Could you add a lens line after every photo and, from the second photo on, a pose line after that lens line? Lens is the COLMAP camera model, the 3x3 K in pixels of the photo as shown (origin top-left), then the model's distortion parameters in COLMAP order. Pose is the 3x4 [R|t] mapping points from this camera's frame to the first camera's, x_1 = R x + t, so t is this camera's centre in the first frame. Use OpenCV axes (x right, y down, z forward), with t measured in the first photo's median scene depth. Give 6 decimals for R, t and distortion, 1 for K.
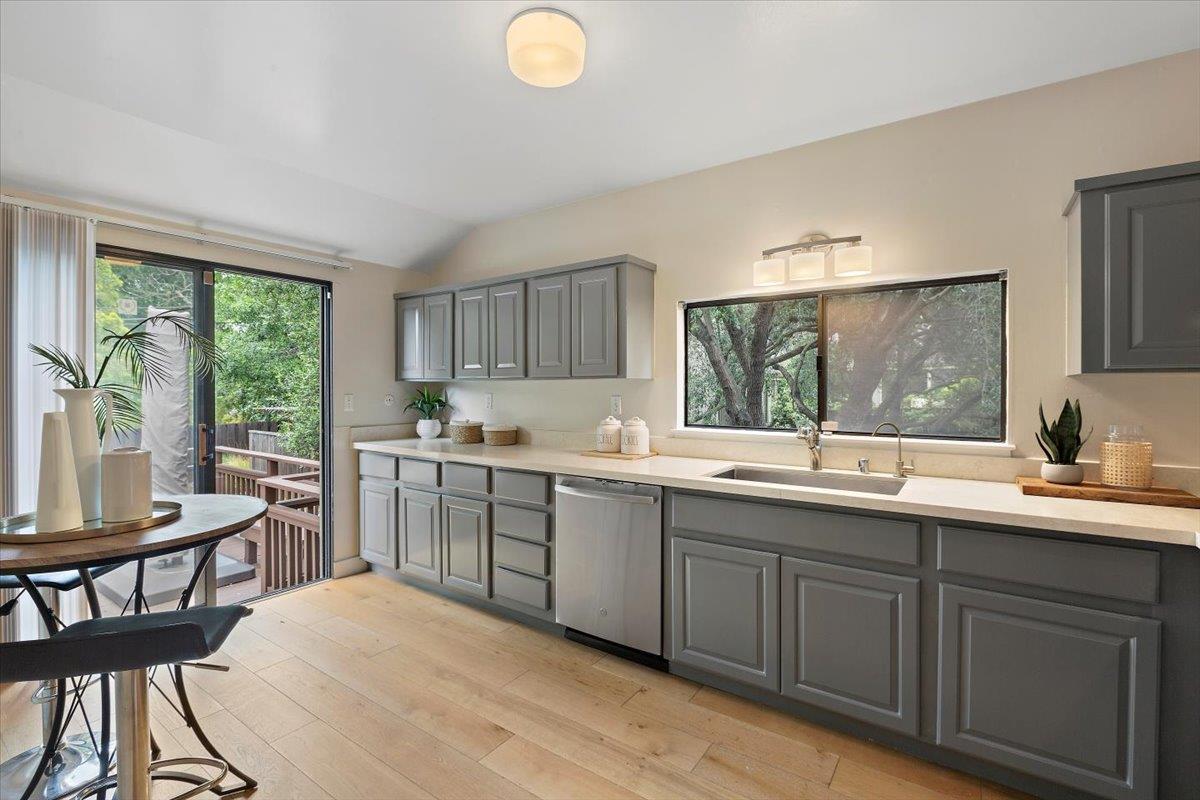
lens RADIAL K [[535.2, 0, 594.7], [0, 535.2, 393.7], [0, 0, 1]] dist [0.003518, -0.003985]
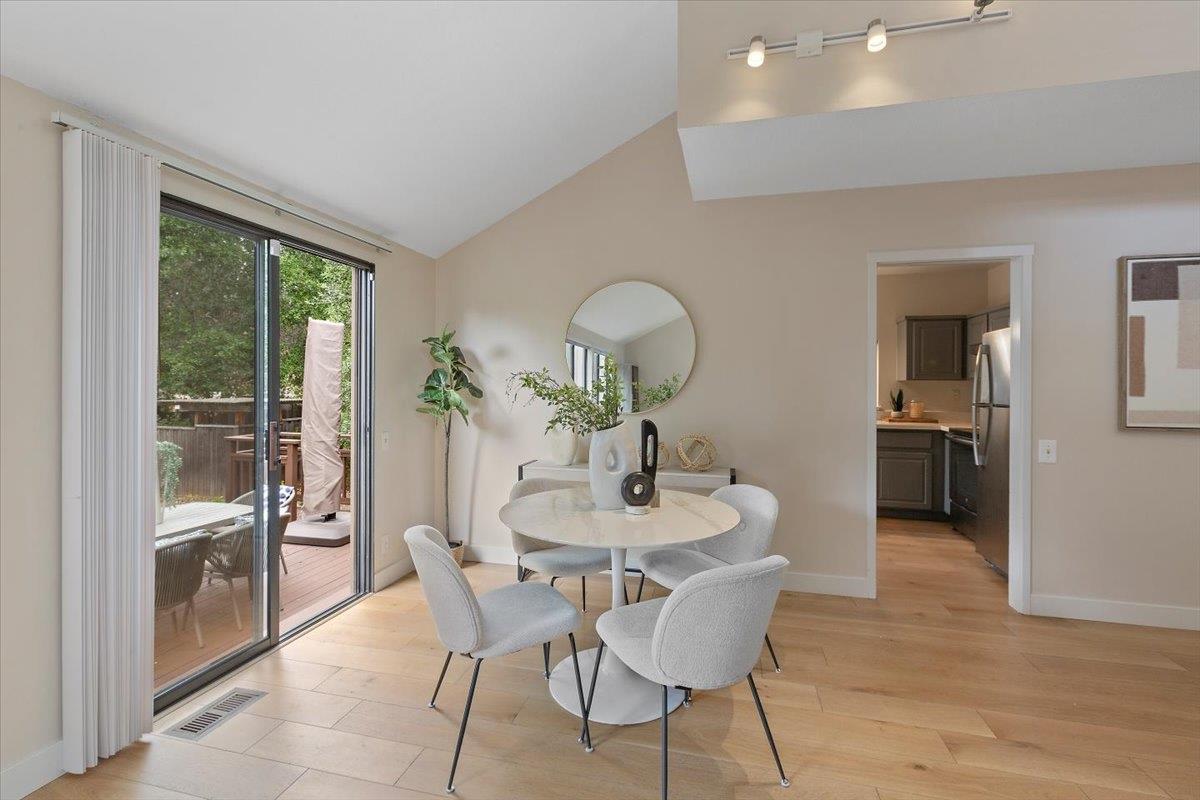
lens RADIAL K [[535.2, 0, 604.4], [0, 535.2, 388.4], [0, 0, 1]] dist [0.003518, -0.003985]
pose [[0.925994, 0.002079, 0.377533, -1.146719], [-0.001810, 0.999998, -0.001068, 0.009553], [-0.377535, 0.000306, 0.925995, -0.728350]]
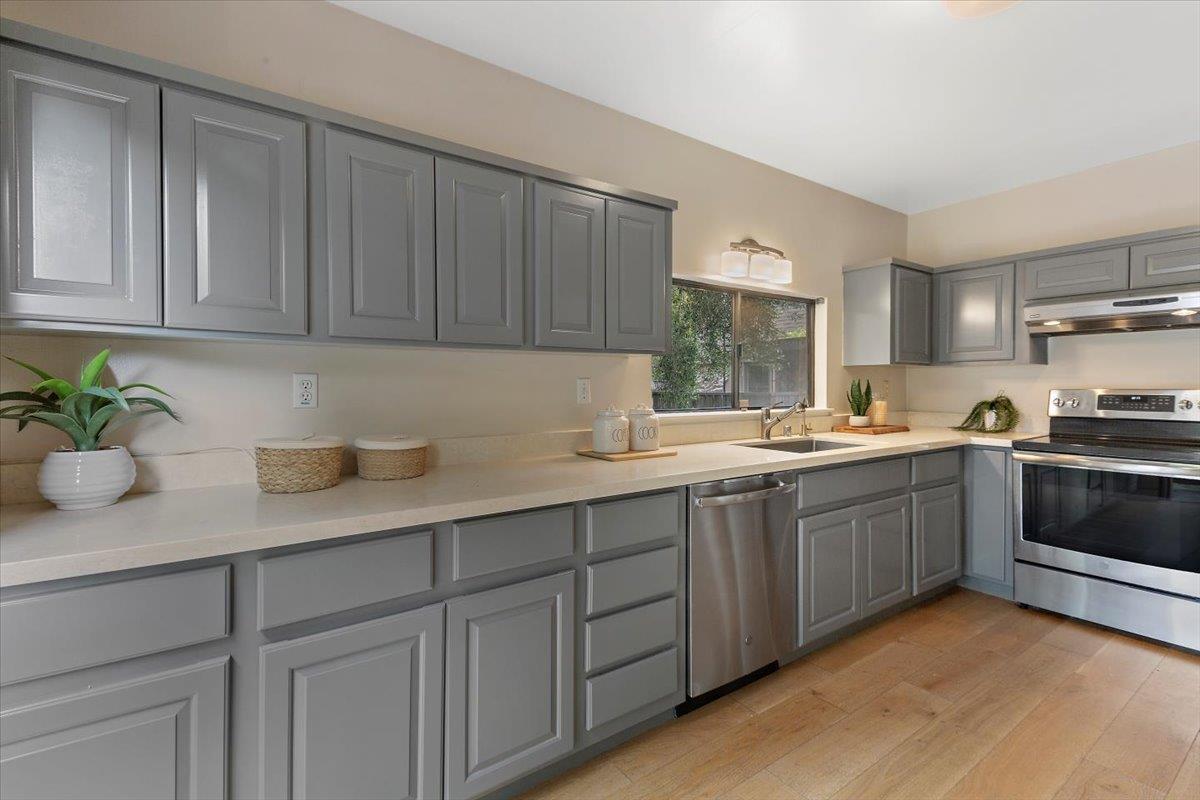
lens RADIAL K [[535.2, 0, 557.1], [0, 535.2, 390.4], [0, 0, 1]] dist [0.003518, -0.003985]
pose [[0.359539, -0.009930, 0.933077, -0.780330], [0.008864, 0.999935, 0.007226, 0.018659], [-0.933088, 0.005673, 0.359603, 0.909262]]
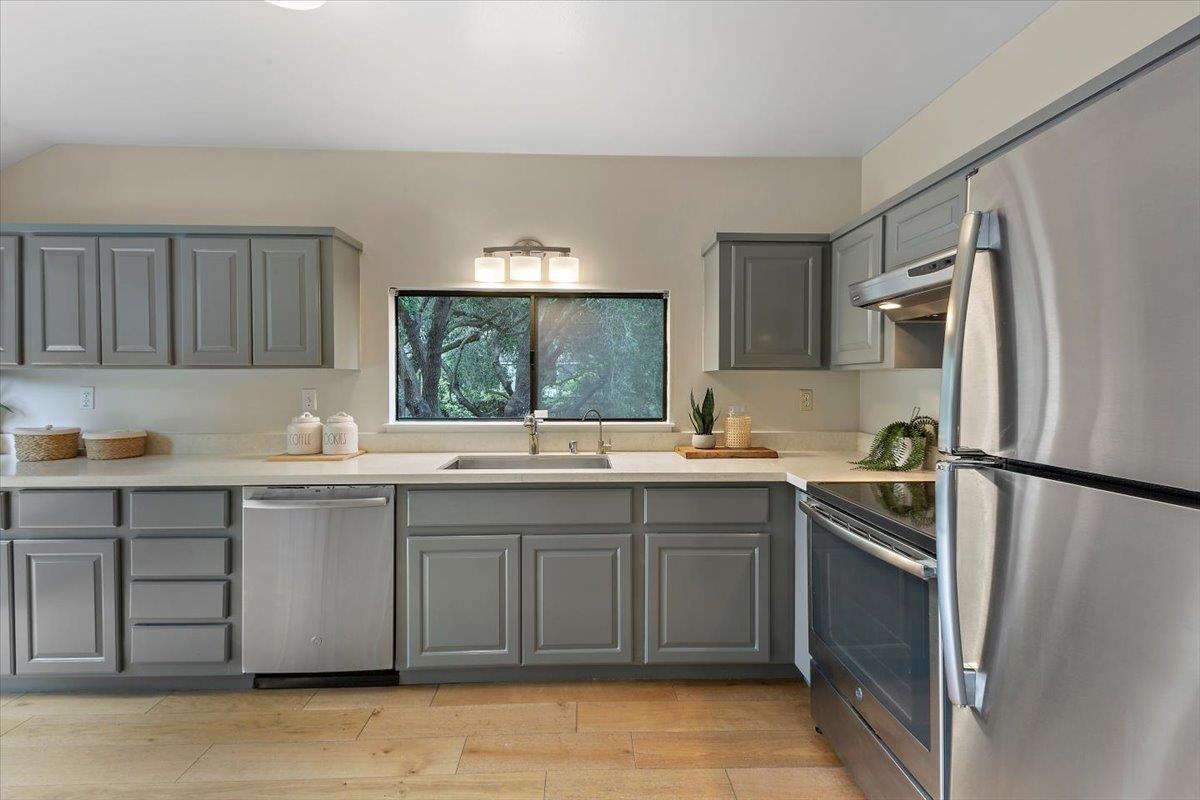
lens RADIAL K [[535.2, 0, 599.3], [0, 535.2, 382.5], [0, 0, 1]] dist [0.003518, -0.003985]
pose [[0.792283, -0.000519, 0.610153, -0.137440], [0.004228, 0.999980, -0.004640, 0.000546], [-0.610139, 0.006256, 0.792270, 0.041736]]
